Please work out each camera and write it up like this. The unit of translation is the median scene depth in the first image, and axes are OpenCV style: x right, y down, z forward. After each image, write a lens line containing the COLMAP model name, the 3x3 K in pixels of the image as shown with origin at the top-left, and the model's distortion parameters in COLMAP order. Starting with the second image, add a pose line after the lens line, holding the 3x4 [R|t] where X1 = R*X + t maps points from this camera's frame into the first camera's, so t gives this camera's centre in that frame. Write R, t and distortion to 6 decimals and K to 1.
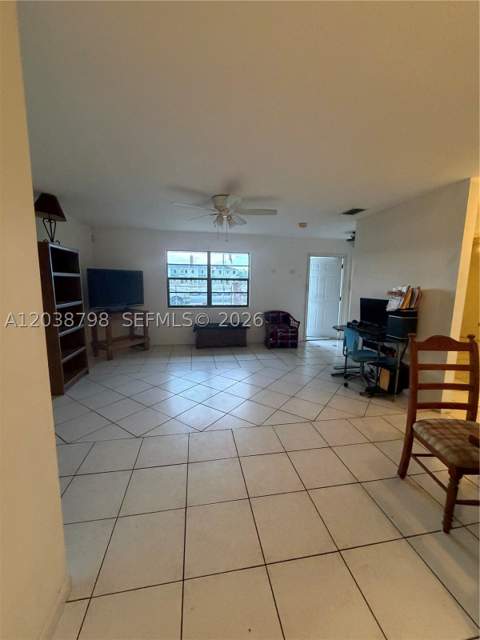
lens RADIAL K [[253.2, 0, 240.0], [0, 253.2, 320.0], [0, 0, 1]] dist [-0.004061, -0.000442]
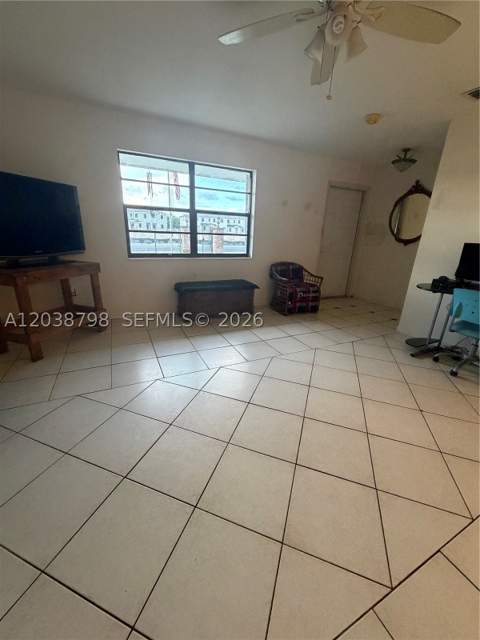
lens RADIAL K [[253.2, 0, 240.0], [0, 253.2, 320.0], [0, 0, 1]] dist [-0.004061, -0.000442]
pose [[0.964584, -0.060773, 0.256678, -0.189136], [0.010271, 0.981012, 0.193674, -0.015552], [-0.263574, -0.184179, 0.946893, 0.324105]]
